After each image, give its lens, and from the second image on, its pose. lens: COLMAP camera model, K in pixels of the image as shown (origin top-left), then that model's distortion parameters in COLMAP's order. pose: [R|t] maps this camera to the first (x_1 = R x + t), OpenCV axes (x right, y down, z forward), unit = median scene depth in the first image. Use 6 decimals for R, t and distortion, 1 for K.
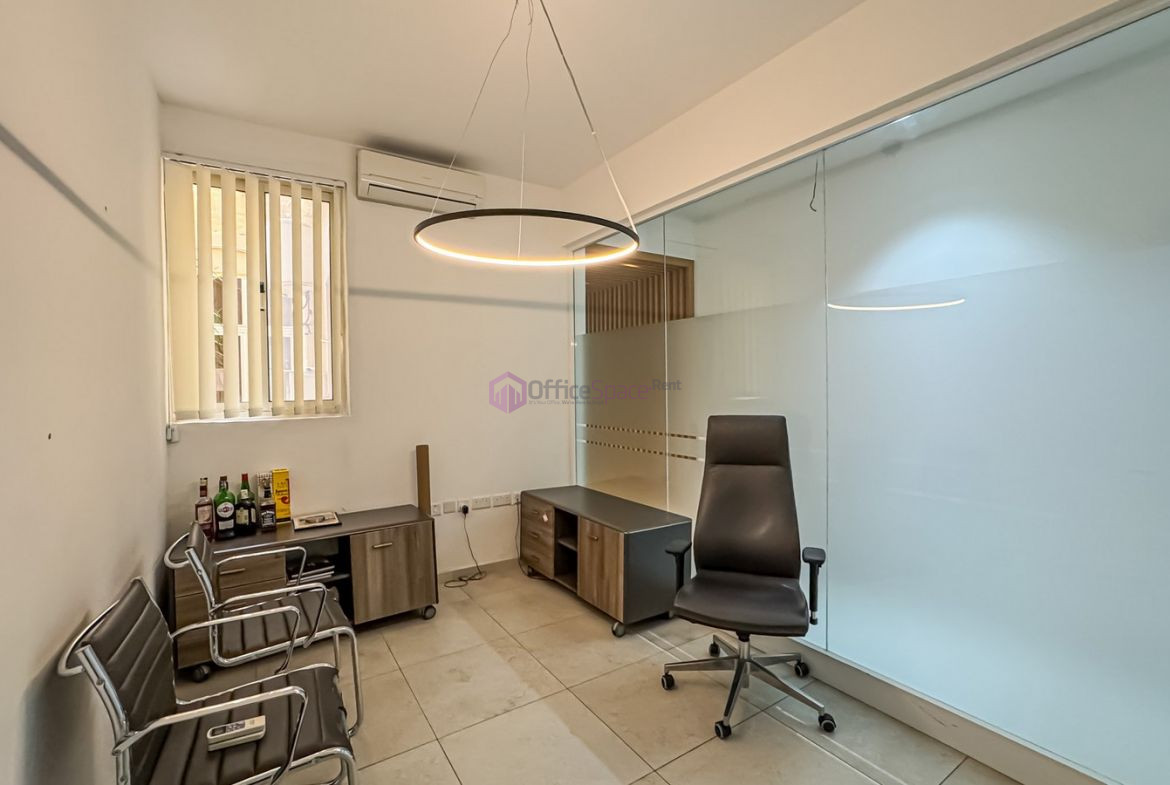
lens RADIAL K [[513.1, 0, 594.1], [0, 513.1, 389.5], [0, 0, 1]] dist [-0.027066, 0.011500]
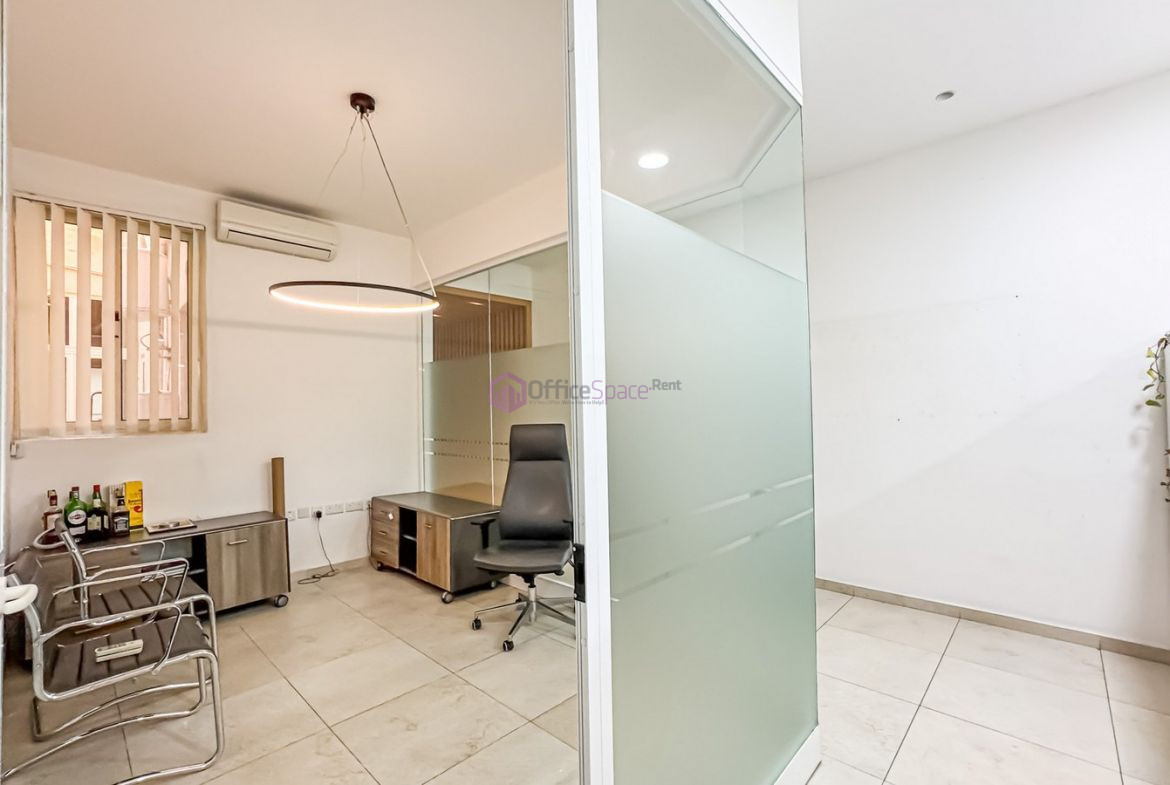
lens RADIAL K [[513.1, 0, 595.4], [0, 513.1, 395.2], [0, 0, 1]] dist [-0.027066, 0.011500]
pose [[0.974947, -0.001209, 0.222432, 0.115413], [0.009744, 0.999257, -0.037279, 0.021563], [-0.222222, 0.038512, 0.974235, -0.297220]]
